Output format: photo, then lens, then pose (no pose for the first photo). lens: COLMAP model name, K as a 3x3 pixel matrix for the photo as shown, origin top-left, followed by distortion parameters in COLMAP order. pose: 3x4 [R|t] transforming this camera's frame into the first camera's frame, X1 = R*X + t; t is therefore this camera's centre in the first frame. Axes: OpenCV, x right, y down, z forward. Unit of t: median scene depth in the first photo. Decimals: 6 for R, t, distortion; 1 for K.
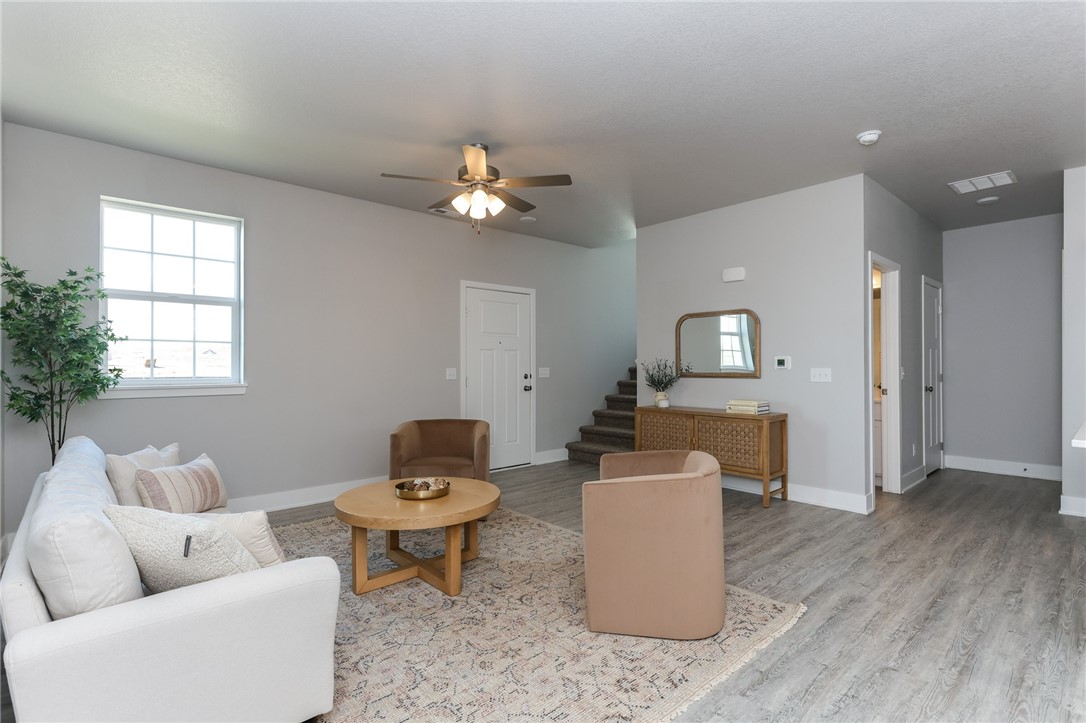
lens RADIAL K [[512.3, 0, 544.6], [0, 512.3, 362.9], [0, 0, 1]] dist [-0.002431, 0.001480]
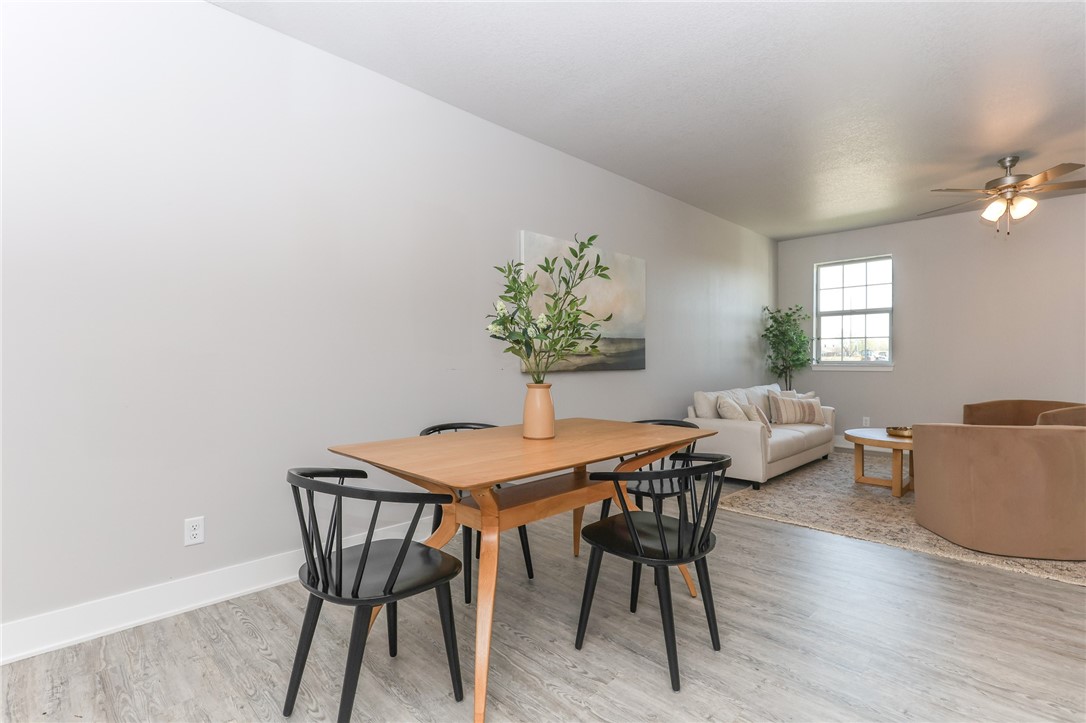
lens RADIAL K [[512.3, 0, 544.3], [0, 512.3, 360.0], [0, 0, 1]] dist [-0.002431, 0.001480]
pose [[0.053366, 0.000319, -0.998575, 0.968981], [0.004296, 0.999991, 0.000549, 0.025498], [0.998566, -0.004320, 0.053364, -0.106341]]
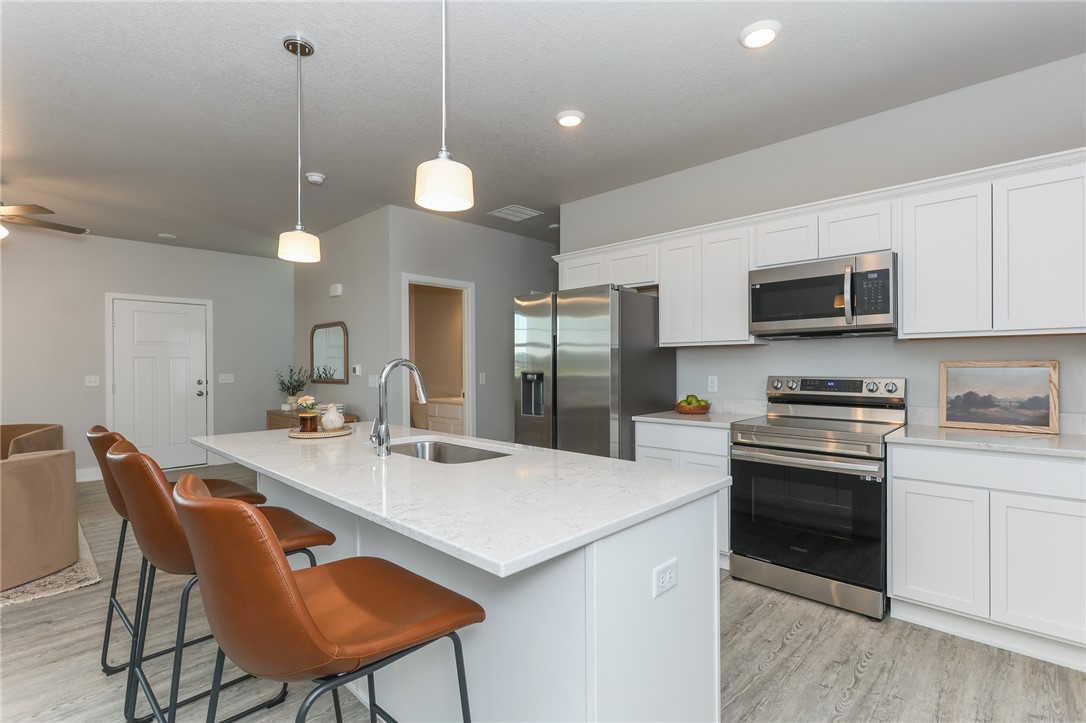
lens RADIAL K [[512.3, 0, 544.1], [0, 512.3, 366.4], [0, 0, 1]] dist [-0.002431, 0.001480]
pose [[0.996971, -0.004589, 0.077633, 1.002104], [0.004026, 0.999964, 0.007404, -0.019398], [-0.077664, -0.007069, 0.996955, -0.193267]]
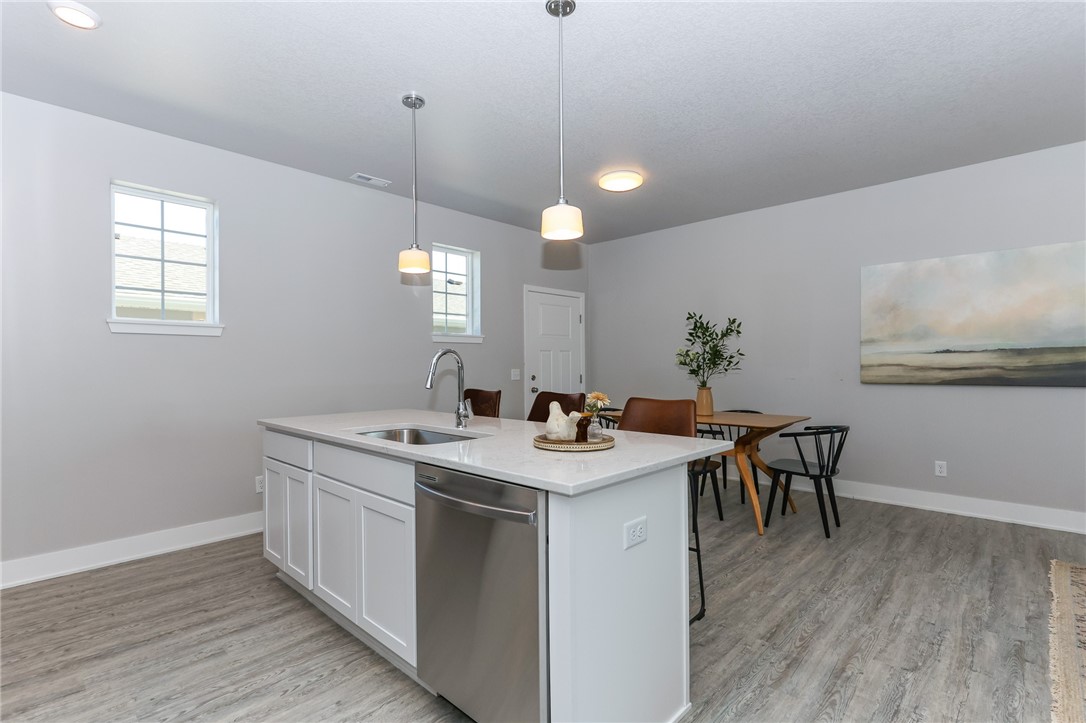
lens RADIAL K [[512.3, 0, 546.9], [0, 512.3, 363.0], [0, 0, 1]] dist [-0.002431, 0.001480]
pose [[-0.996391, 0.012708, -0.083926, 0.817015], [0.012475, 0.999917, 0.003311, -0.011764], [0.083961, 0.002252, -0.996466, 1.084857]]
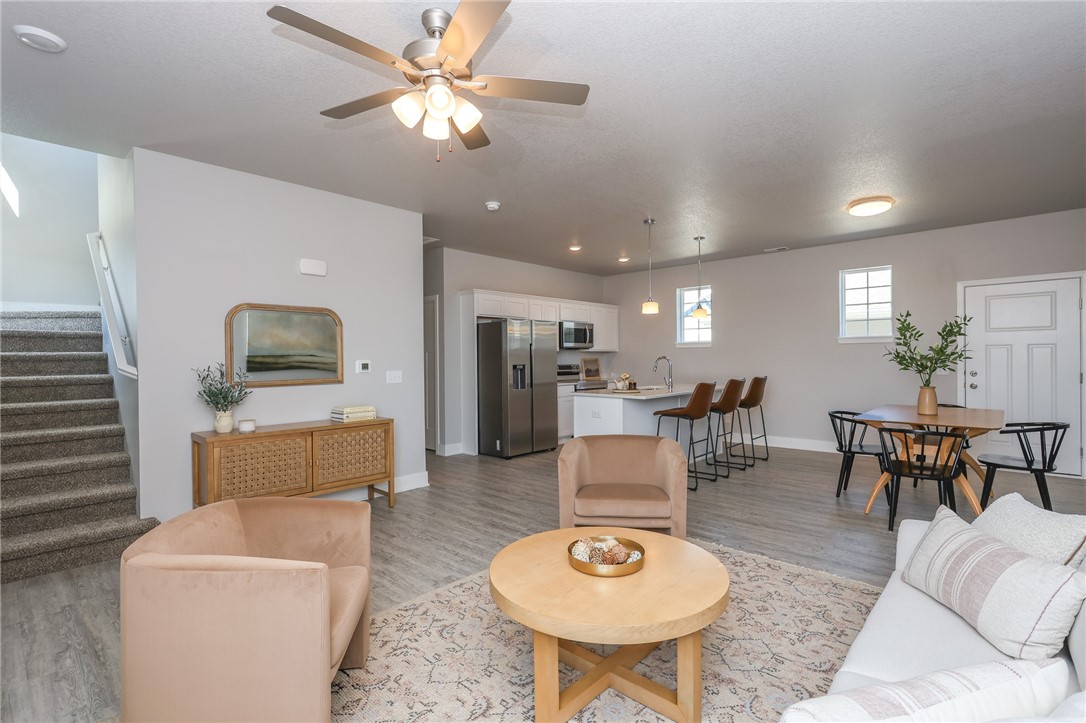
lens RADIAL K [[512.3, 0, 552.1], [0, 512.3, 354.2], [0, 0, 1]] dist [-0.002431, 0.001480]
pose [[-0.097705, 0.011474, 0.995149, -0.750319], [0.007452, 0.999914, -0.010798, -0.014559], [-0.995188, 0.006360, -0.097782, 0.925169]]
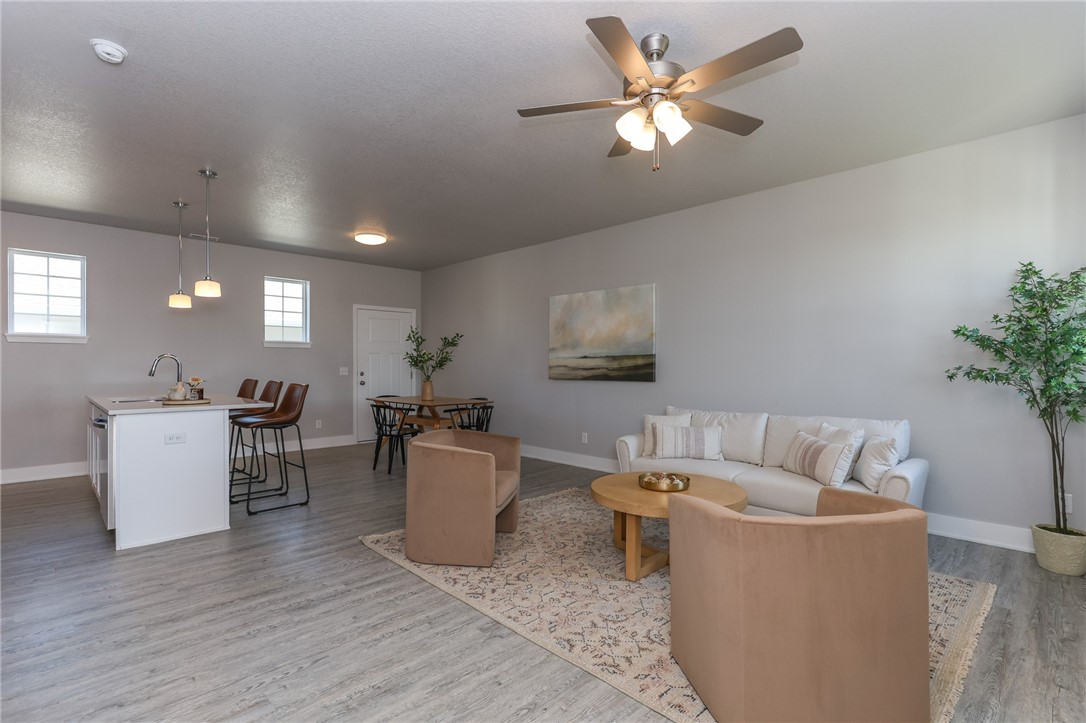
lens RADIAL K [[512.3, 0, 546.4], [0, 512.3, 351.2], [0, 0, 1]] dist [-0.002431, 0.001480]
pose [[-0.998680, -0.001229, -0.051352, 0.049309], [0.000171, 0.999629, -0.027243, 0.003664], [0.051367, -0.027216, -0.998309, 1.671597]]
